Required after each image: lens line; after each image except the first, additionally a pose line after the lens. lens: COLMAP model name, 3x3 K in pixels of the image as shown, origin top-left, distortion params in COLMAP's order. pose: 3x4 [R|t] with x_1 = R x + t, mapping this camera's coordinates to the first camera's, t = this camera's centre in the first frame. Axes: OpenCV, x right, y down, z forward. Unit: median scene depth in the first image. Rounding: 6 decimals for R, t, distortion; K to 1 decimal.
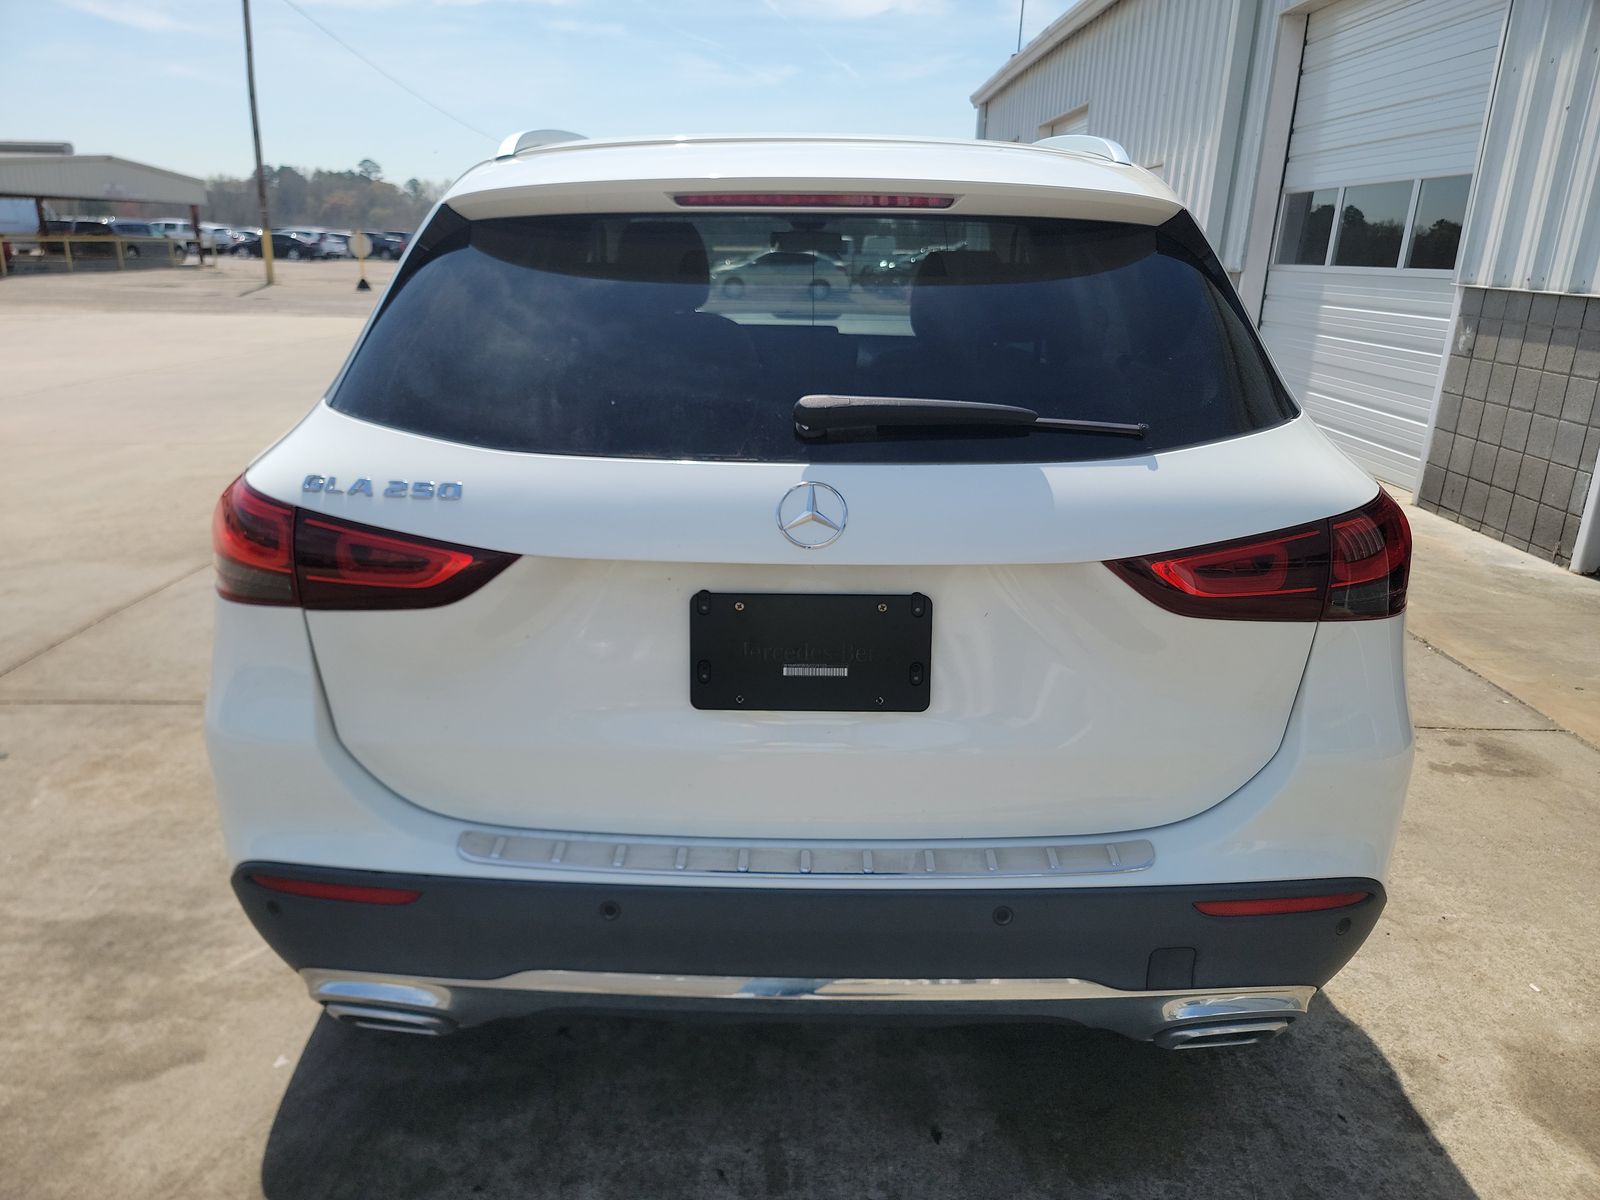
lens RADIAL K [[1110.3, 0, 771.8], [0, 1110.3, 607.1], [0, 0, 1]] dist [0.048690, -0.031482]
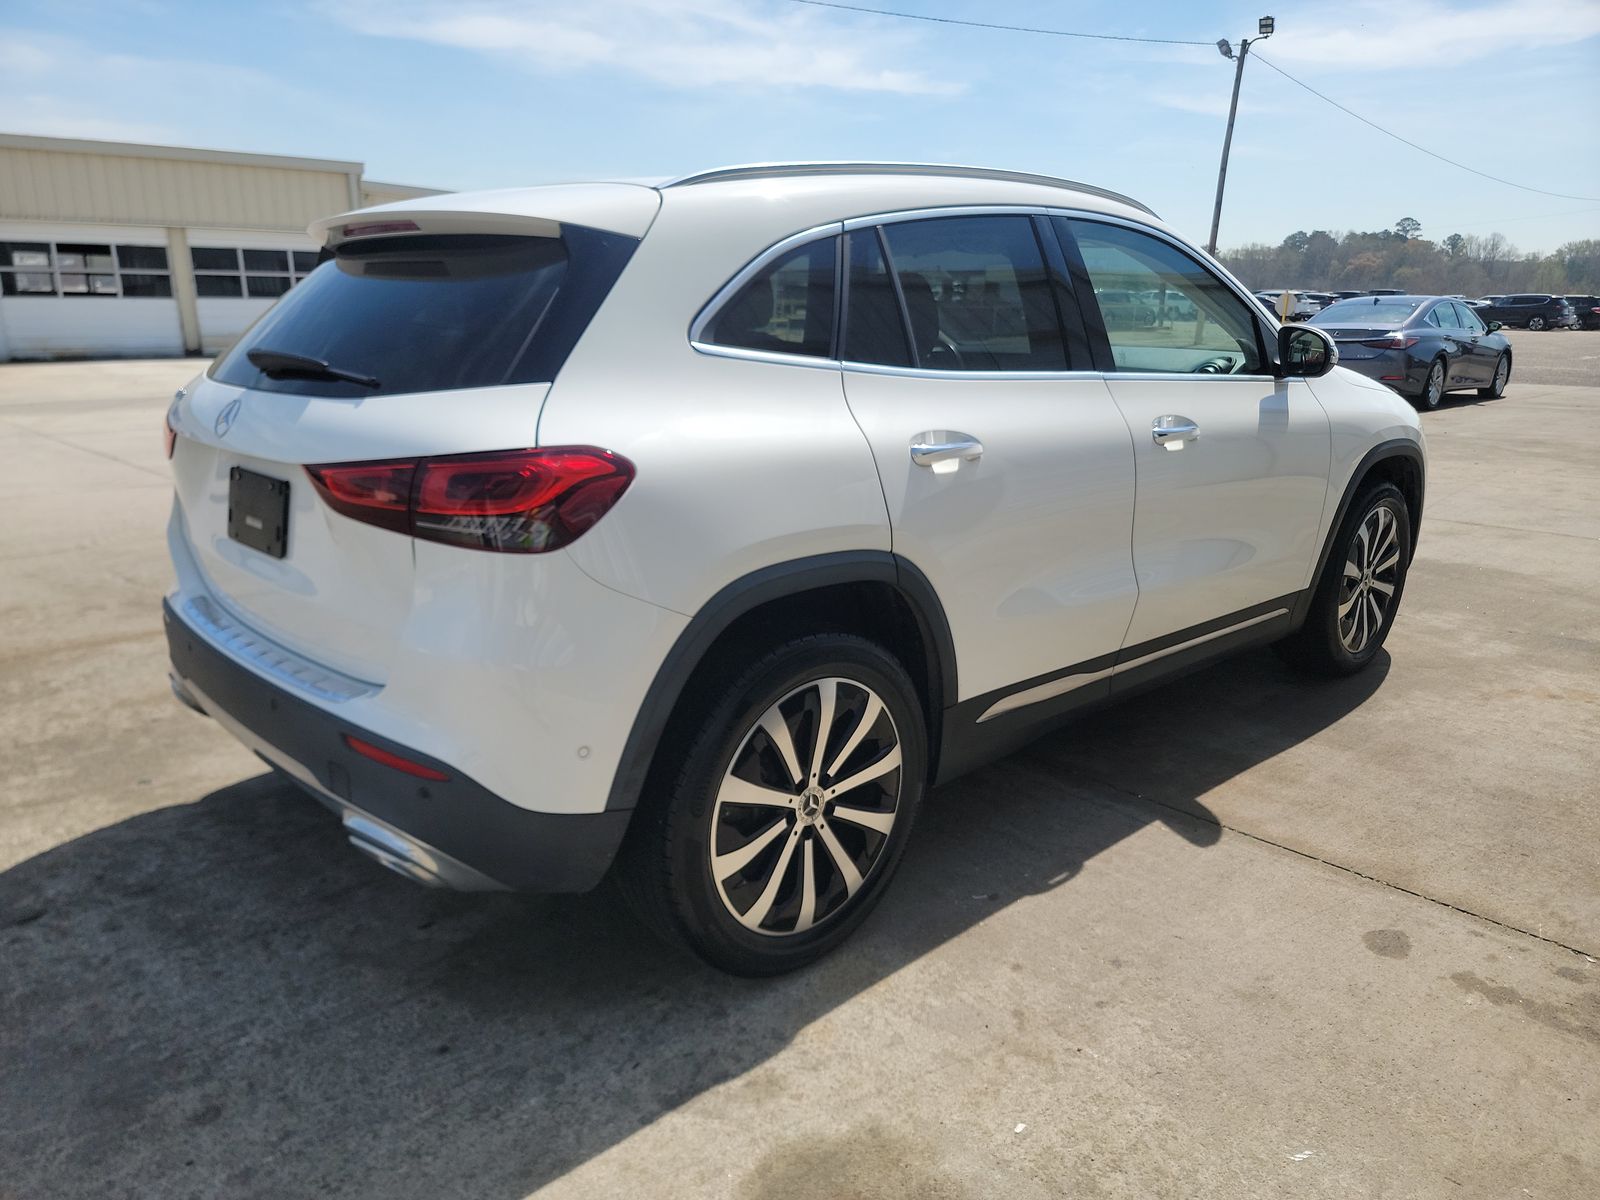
lens RADIAL K [[1110.3, 0, 790.8], [0, 1110.3, 600.0], [0, 0, 1]] dist [0.048690, -0.031482]
pose [[0.692883, 0.172208, -0.700184, 1.038774], [-0.212399, 0.976721, 0.030037, -0.027456], [0.689058, 0.127906, 0.713330, 0.245657]]
